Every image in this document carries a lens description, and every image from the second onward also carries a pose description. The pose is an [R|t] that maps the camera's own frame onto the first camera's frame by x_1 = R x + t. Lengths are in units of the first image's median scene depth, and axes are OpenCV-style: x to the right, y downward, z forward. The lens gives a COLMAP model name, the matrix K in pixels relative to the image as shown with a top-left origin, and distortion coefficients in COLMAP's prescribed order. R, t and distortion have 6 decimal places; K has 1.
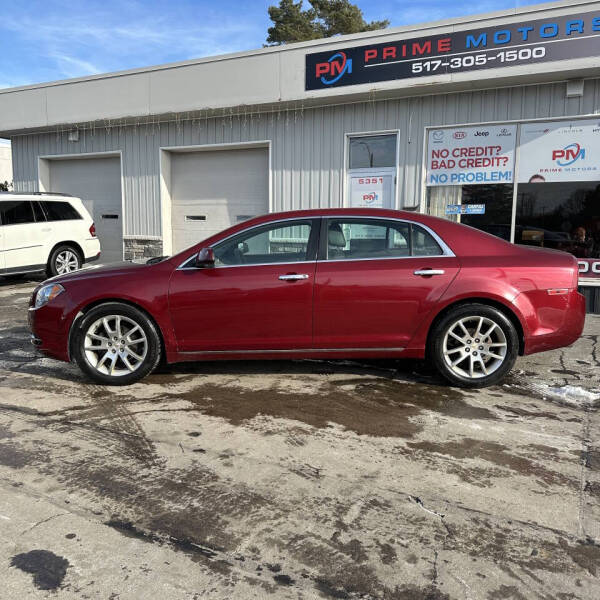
lens RADIAL K [[547.1, 0, 301.0], [0, 547.1, 301.6], [0, 0, 1]] dist [0.146313, -0.271875]
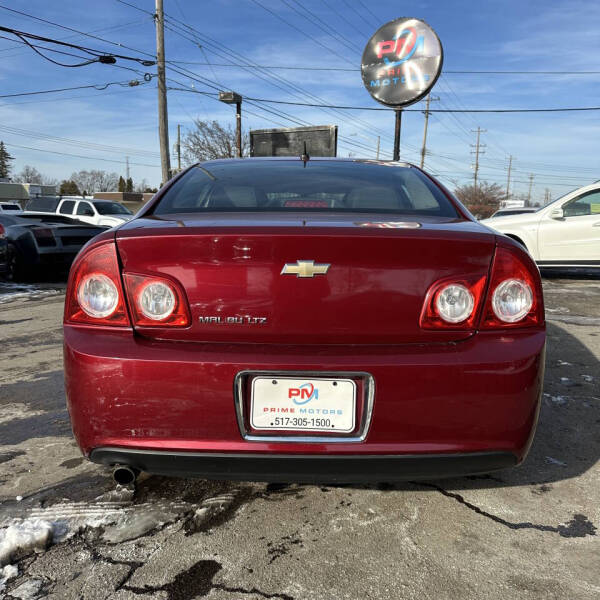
lens RADIAL K [[558.1, 0, 303.0], [0, 558.1, 299.2], [0, 0, 1]] dist [0.040321, -0.070870]
pose [[0.028519, 0.136697, -0.990202, 0.784721], [-0.146632, 0.980461, 0.131129, -0.096929], [0.988780, 0.141455, 0.048006, 1.011916]]
